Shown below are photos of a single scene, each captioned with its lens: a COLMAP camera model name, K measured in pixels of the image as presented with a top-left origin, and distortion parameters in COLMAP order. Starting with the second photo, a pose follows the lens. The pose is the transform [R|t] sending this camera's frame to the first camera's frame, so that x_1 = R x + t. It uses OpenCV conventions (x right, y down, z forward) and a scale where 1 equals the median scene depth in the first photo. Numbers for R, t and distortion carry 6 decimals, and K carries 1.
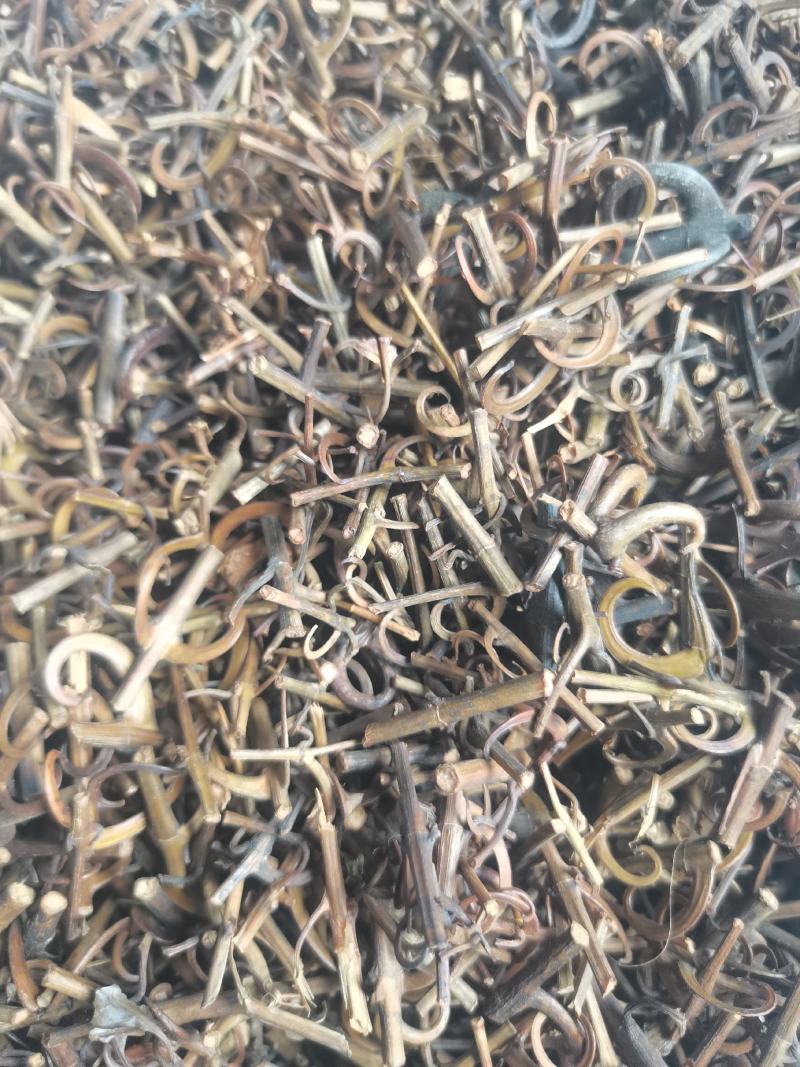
lens RADIAL K [[874.2, 0, 400.0], [0, 874.2, 533.5], [0, 0, 1]] dist [-0.030888, -0.001012]
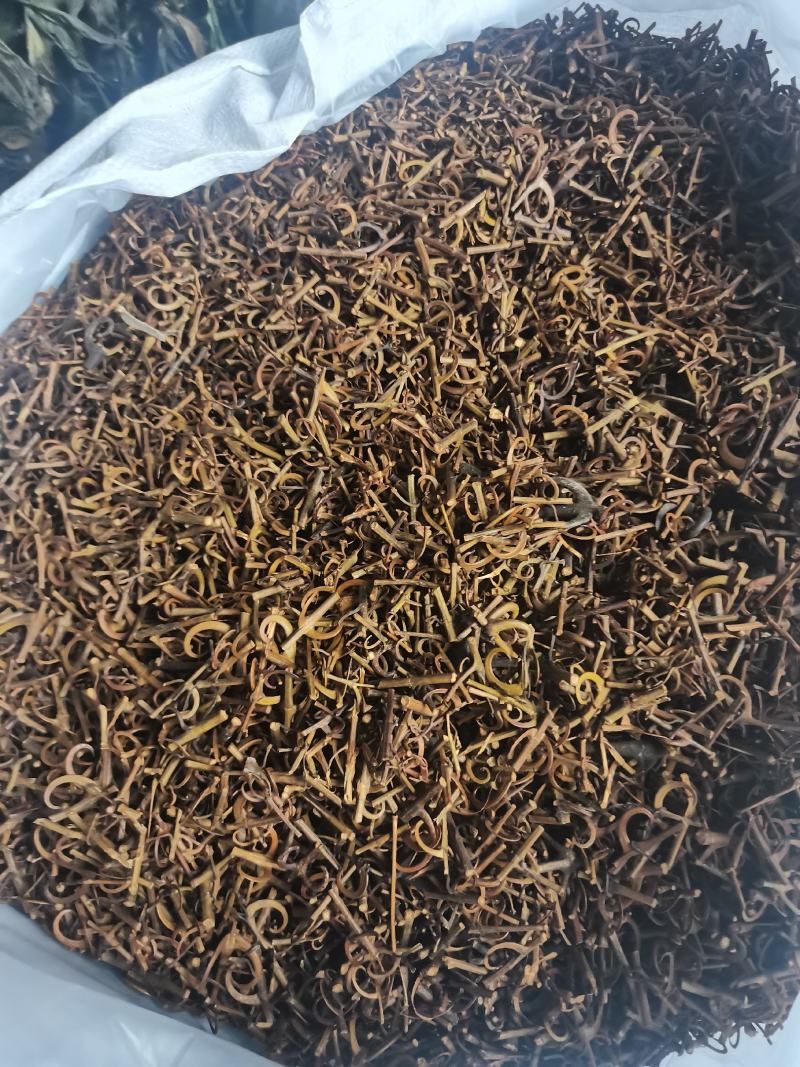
lens RADIAL K [[879.1, 0, 399.4], [0, 879.1, 509.8], [0, 0, 1]] dist [0.000583, 0.000473]
pose [[0.966138, 0.233784, -0.109188, 0.158841], [-0.245585, 0.962977, -0.111189, 0.021649], [0.079151, 0.134239, 0.987783, -1.399292]]
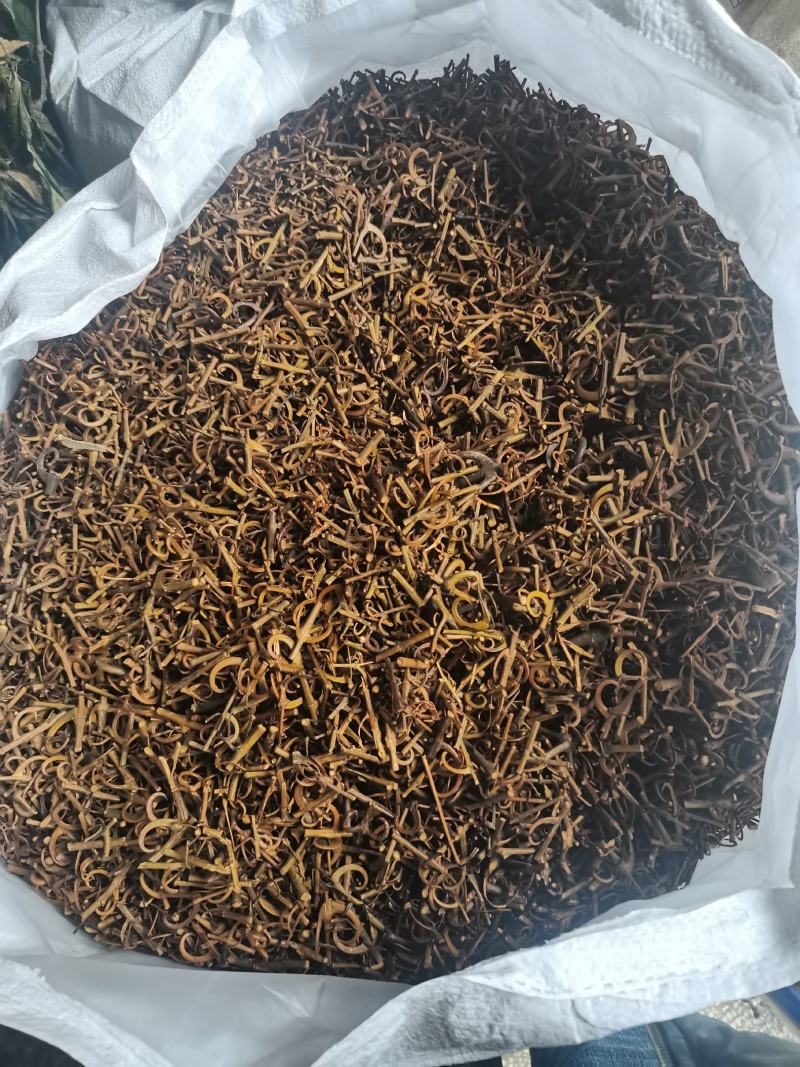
lens RADIAL K [[879.1, 0, 399.4], [0, 879.1, 509.8], [0, 0, 1]] dist [0.000583, 0.000473]
pose [[0.994751, -0.094137, -0.040113, 0.193347], [0.087006, 0.984444, -0.152646, 0.186332], [0.053858, 0.148355, 0.987467, -1.902735]]
